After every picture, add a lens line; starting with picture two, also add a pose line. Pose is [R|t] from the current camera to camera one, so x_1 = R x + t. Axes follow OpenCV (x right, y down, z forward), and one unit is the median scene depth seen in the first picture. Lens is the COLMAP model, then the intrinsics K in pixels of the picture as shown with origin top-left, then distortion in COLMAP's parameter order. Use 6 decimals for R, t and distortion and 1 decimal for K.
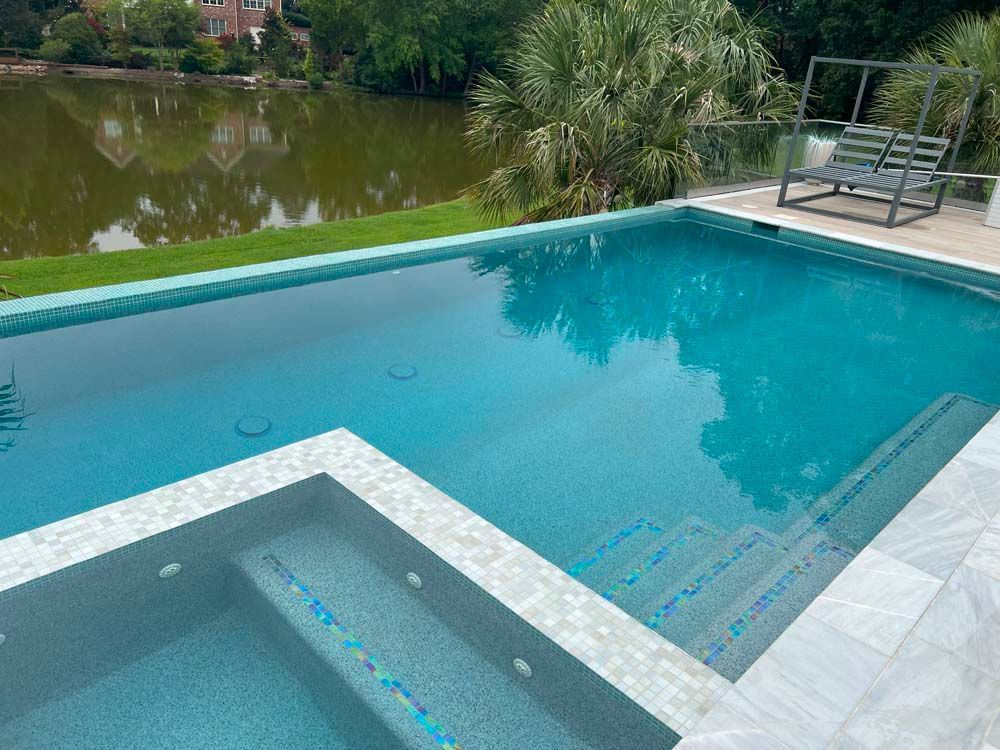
lens RADIAL K [[750.1, 0, 492.8], [0, 750.1, 369.1], [0, 0, 1]] dist [0.054318, -0.063501]
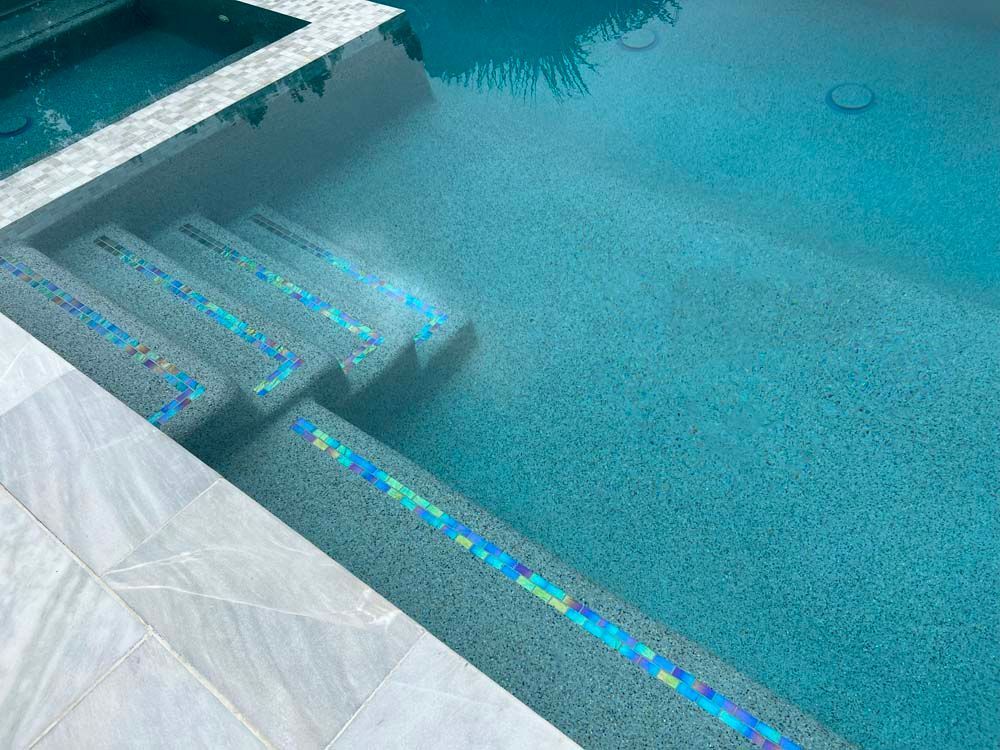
lens RADIAL K [[750.1, 0, 492.8], [0, 750.1, 369.1], [0, 0, 1]] dist [0.054318, -0.063501]
pose [[0.118058, 0.660142, -0.741805, 0.909604], [-0.305392, 0.734961, 0.605449, -0.223041], [0.944880, 0.155063, 0.288370, 1.046228]]
